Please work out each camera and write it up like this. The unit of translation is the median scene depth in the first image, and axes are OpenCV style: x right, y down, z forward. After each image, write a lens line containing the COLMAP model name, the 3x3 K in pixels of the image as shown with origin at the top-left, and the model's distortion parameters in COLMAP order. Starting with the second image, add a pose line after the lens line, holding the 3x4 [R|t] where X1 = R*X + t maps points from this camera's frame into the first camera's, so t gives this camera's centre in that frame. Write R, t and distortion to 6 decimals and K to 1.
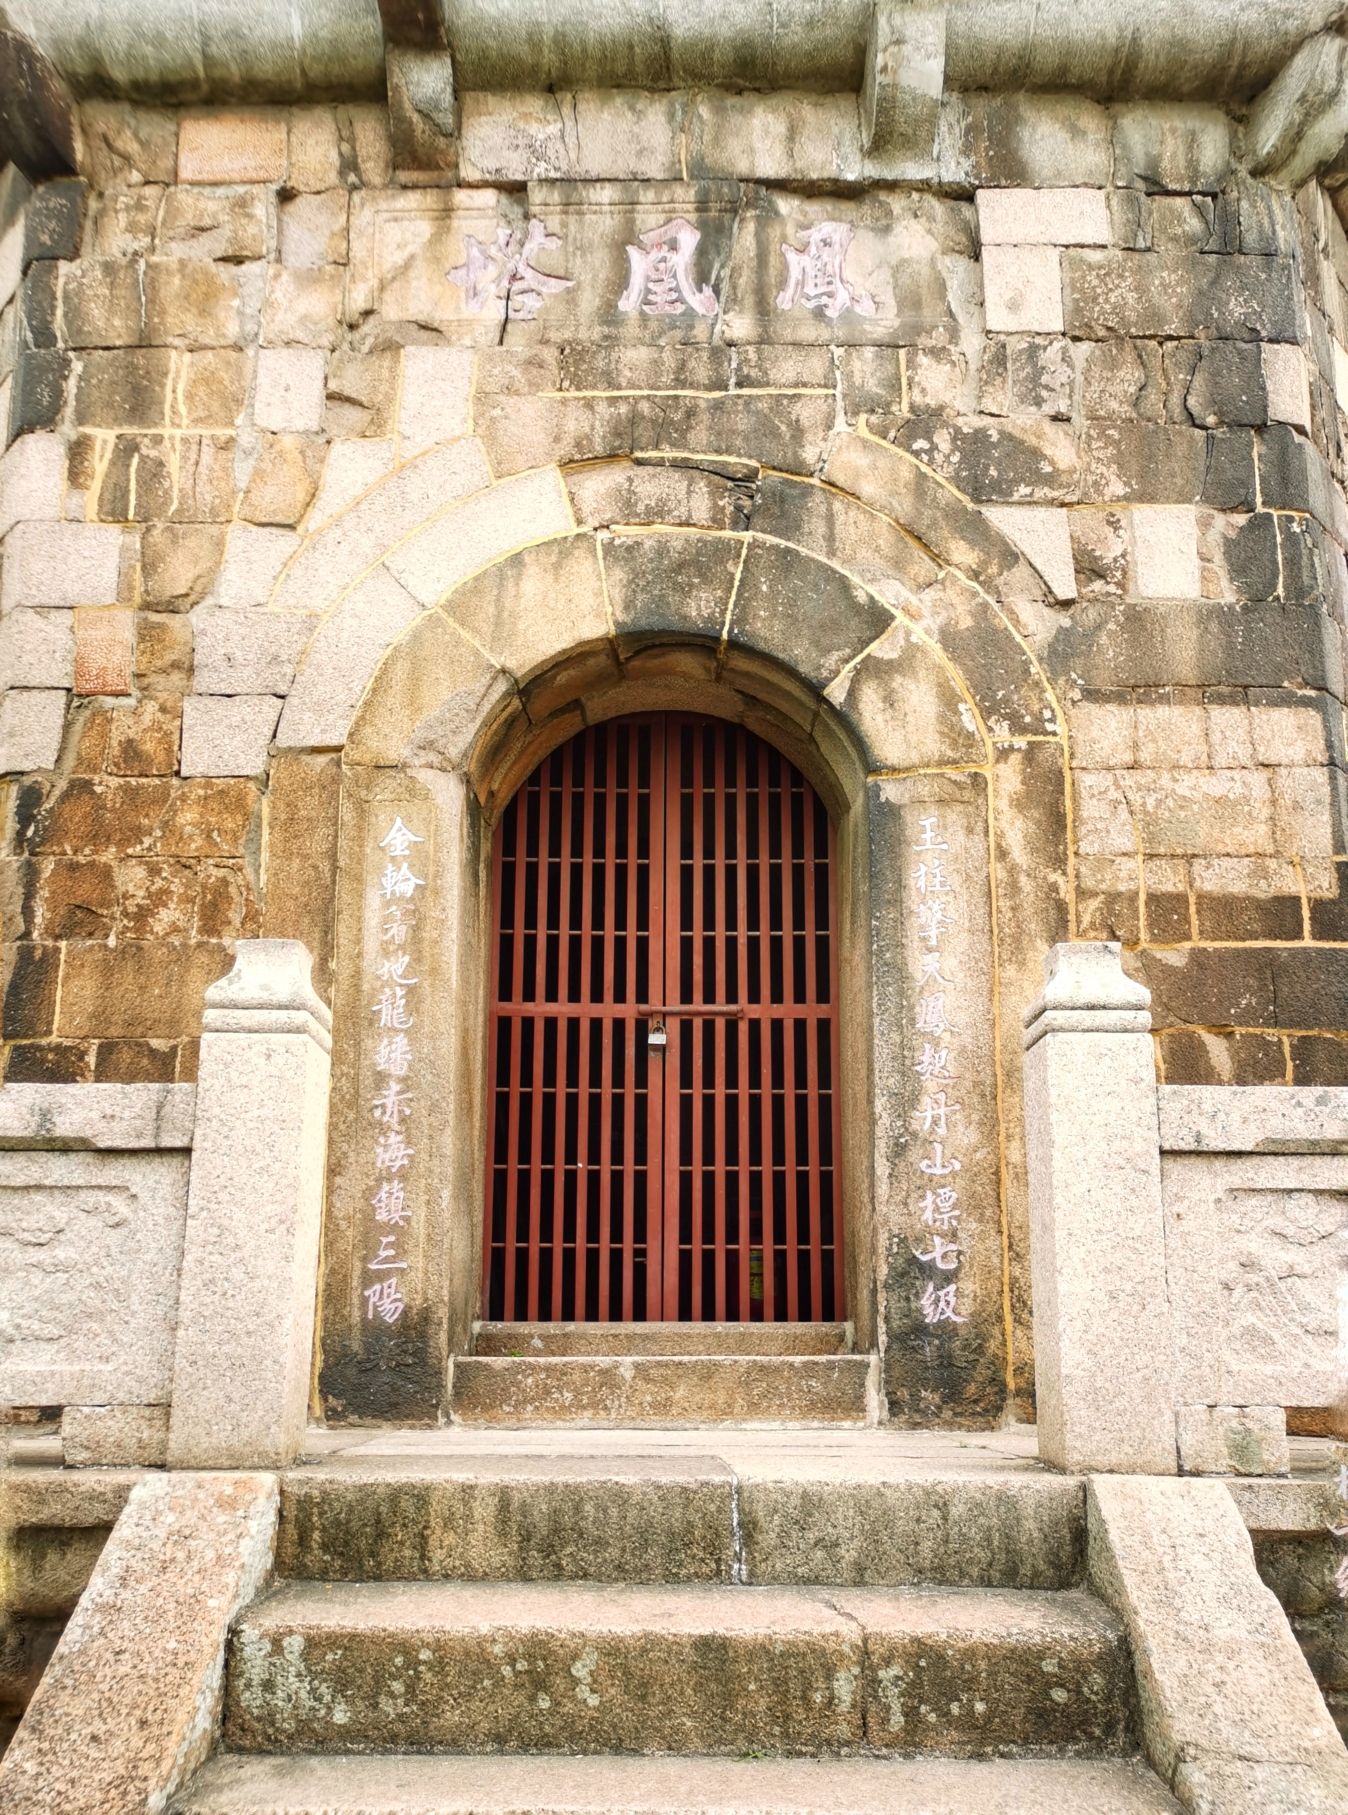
lens RADIAL K [[1724.1, 0, 672.4], [0, 1724.1, 907.2], [0, 0, 1]] dist [0.050959, 0.000000]
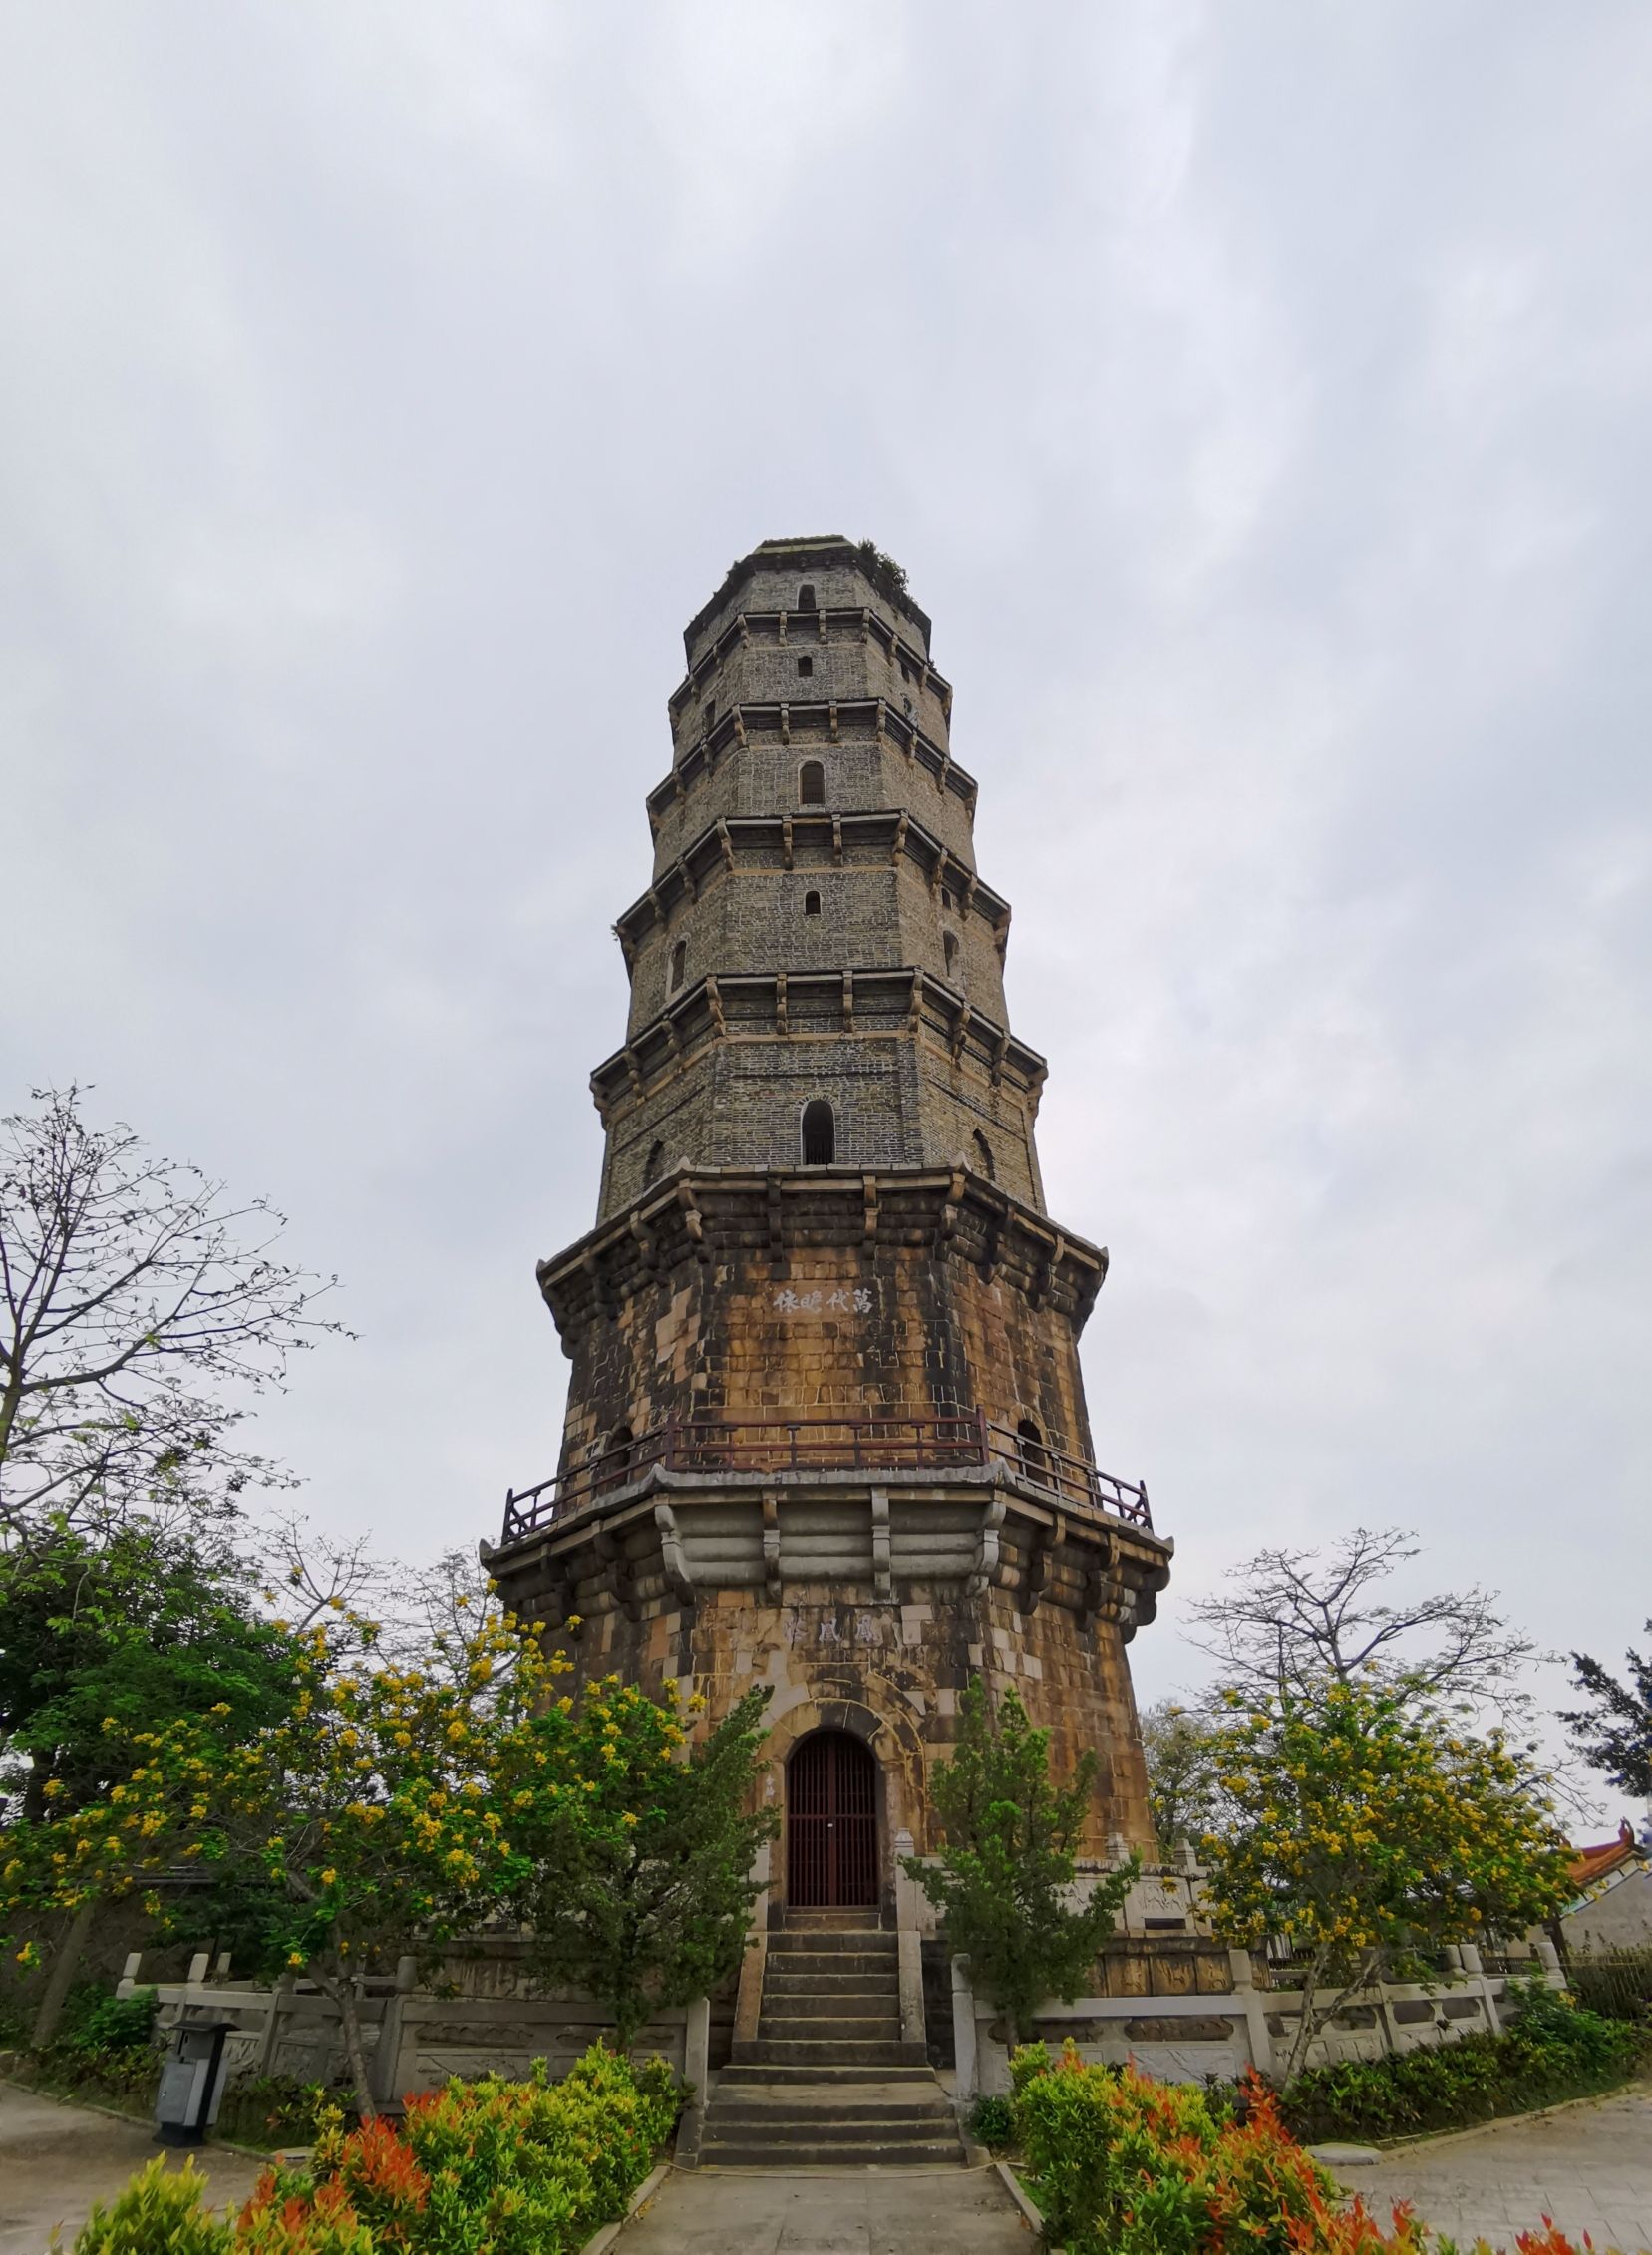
lens RADIAL K [[1176.8, 0, 828.2], [0, 1176.8, 1130.4], [0, 0, 1]] dist [-0.030531, -0.001151]
pose [[0.999646, -0.020949, -0.016426, 0.068458], [0.013746, 0.934614, -0.355399, -0.502826], [0.022798, 0.355047, 0.934570, -2.222270]]
